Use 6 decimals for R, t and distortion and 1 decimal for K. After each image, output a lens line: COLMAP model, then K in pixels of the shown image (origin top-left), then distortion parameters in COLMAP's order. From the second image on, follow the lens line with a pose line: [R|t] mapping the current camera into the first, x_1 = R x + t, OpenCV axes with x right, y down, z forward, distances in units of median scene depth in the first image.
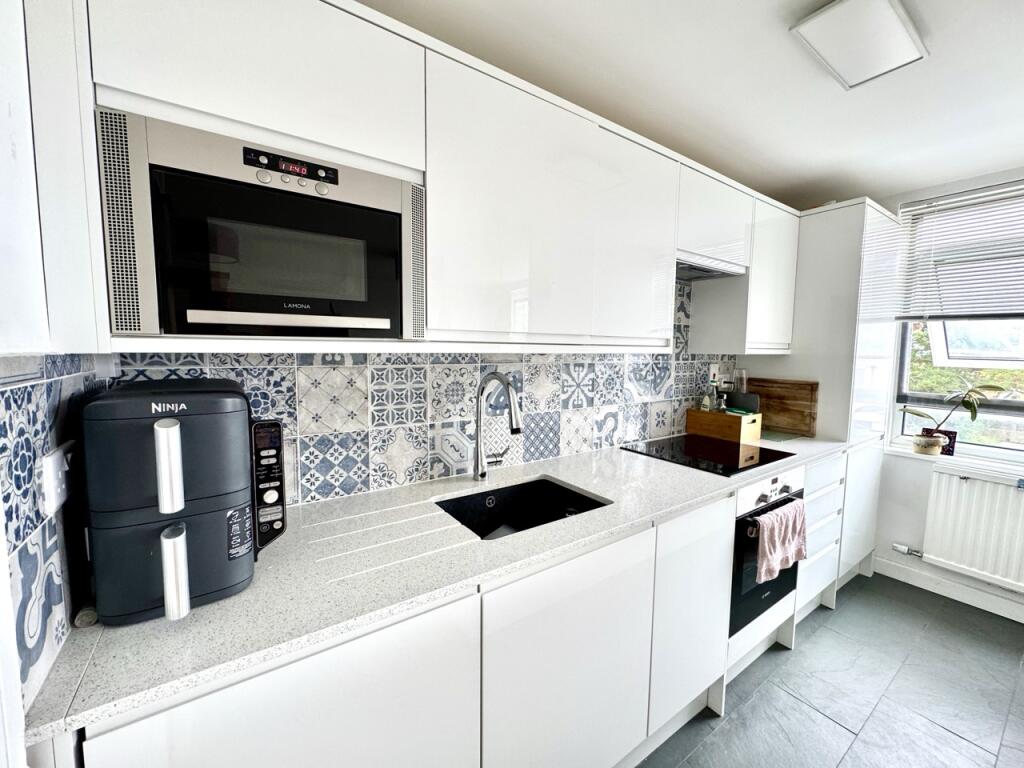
lens RADIAL K [[408.3, 0, 510.3], [0, 408.3, 385.1], [0, 0, 1]] dist [-0.006089, 0.002182]
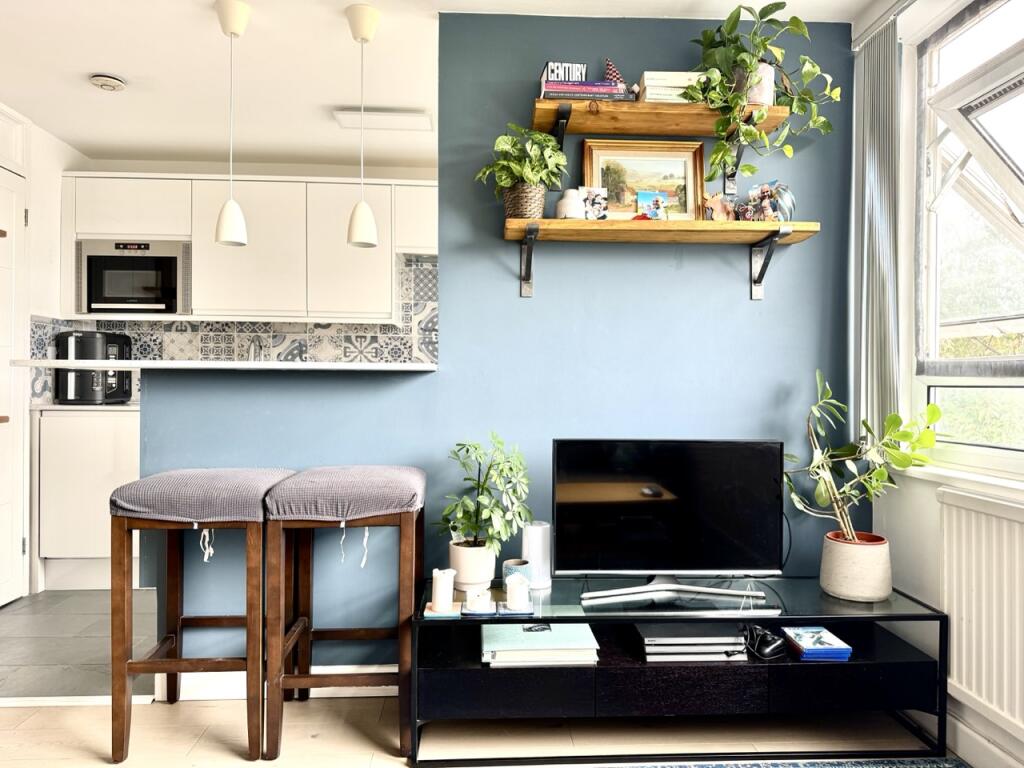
lens RADIAL K [[717.4, 0, 513.6], [0, 717.4, 390.1], [0, 0, 1]] dist [0.064331, -0.078285]
pose [[0.854352, -0.000104, -0.519694, 1.974910], [-0.044224, 0.996358, -0.072901, 0.297571], [0.517809, 0.085266, 0.851236, -0.791529]]
